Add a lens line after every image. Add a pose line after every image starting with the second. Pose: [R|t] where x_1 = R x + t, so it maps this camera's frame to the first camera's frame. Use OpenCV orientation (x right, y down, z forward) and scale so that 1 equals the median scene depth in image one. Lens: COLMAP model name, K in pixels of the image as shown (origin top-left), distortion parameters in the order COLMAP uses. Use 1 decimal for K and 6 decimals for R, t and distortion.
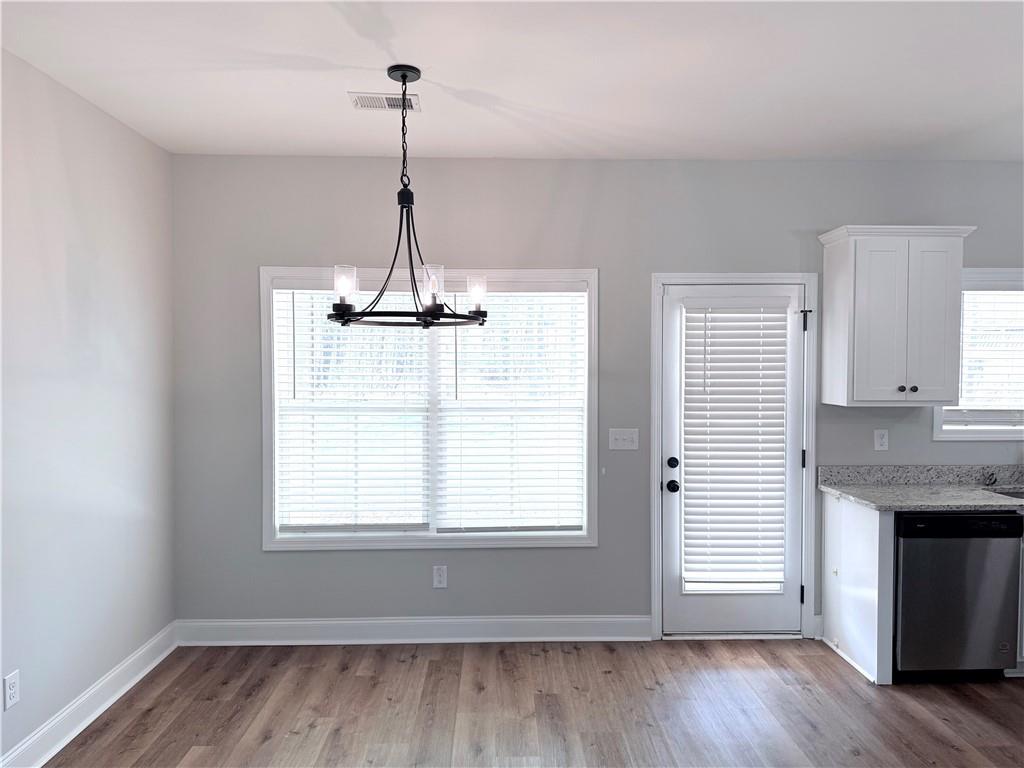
lens RADIAL K [[712.8, 0, 496.6], [0, 712.8, 381.6], [0, 0, 1]] dist [0.047567, -0.031147]
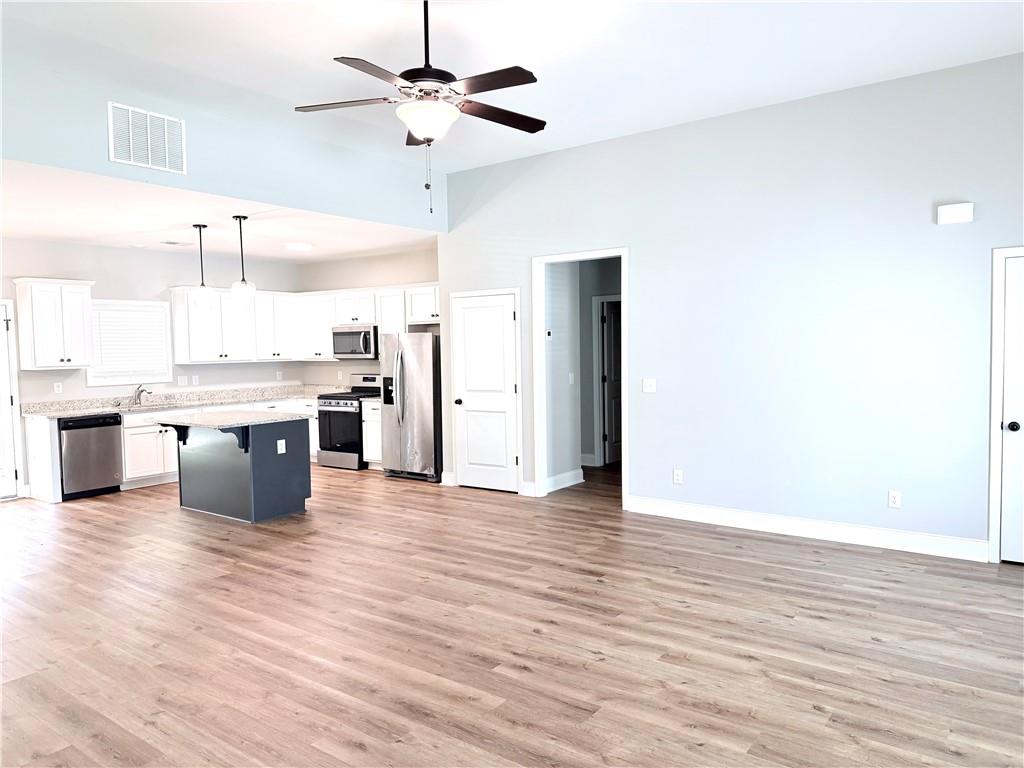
lens RADIAL K [[712.8, 0, 518.3], [0, 712.8, 388.3], [0, 0, 1]] dist [0.047567, -0.031147]
pose [[0.594624, -0.060591, 0.801718, -0.306137], [0.038201, 0.998159, 0.047104, 0.040928], [-0.803096, 0.002617, 0.595844, -1.227041]]
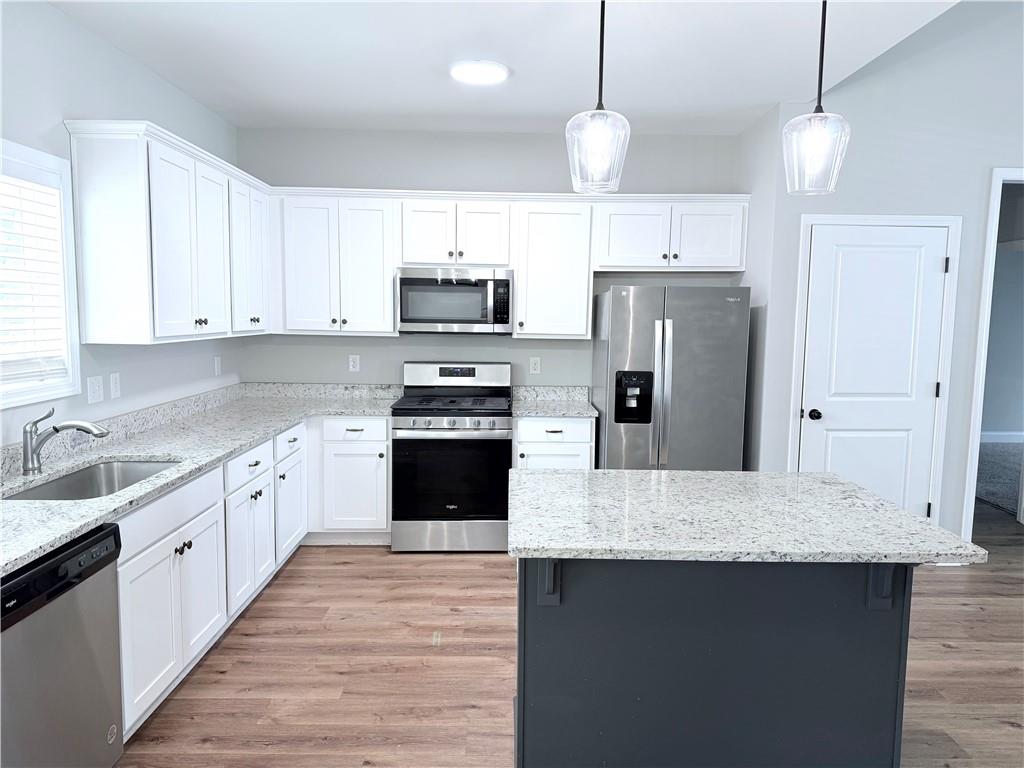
lens RADIAL K [[712.8, 0, 516.6], [0, 712.8, 388.8], [0, 0, 1]] dist [0.047567, -0.031147]
pose [[-0.007048, -0.103951, 0.994557, 0.085747], [0.012391, 0.994497, 0.104032, 0.002770], [-0.999898, 0.013057, -0.005721, 0.601204]]
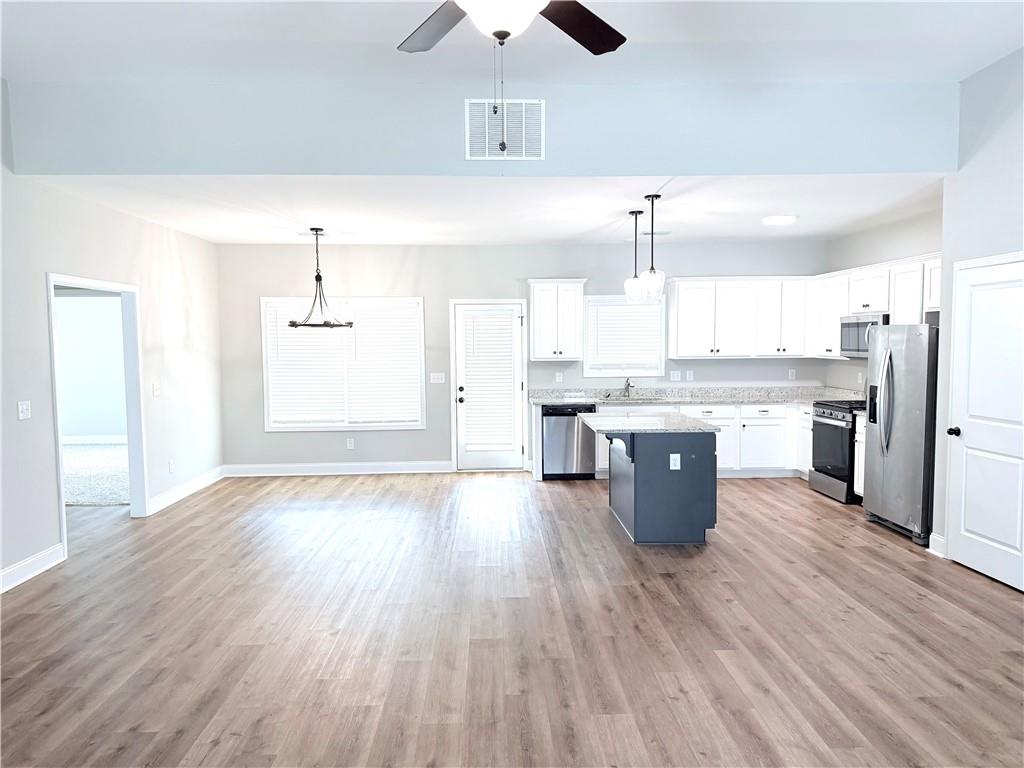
lens RADIAL K [[712.8, 0, 514.8], [0, 712.8, 388.3], [0, 0, 1]] dist [0.047567, -0.031147]
pose [[0.999568, -0.009532, 0.027817, 0.371663], [0.008367, 0.999094, 0.041728, 0.026499], [-0.028189, -0.041477, 0.998742, -1.183729]]
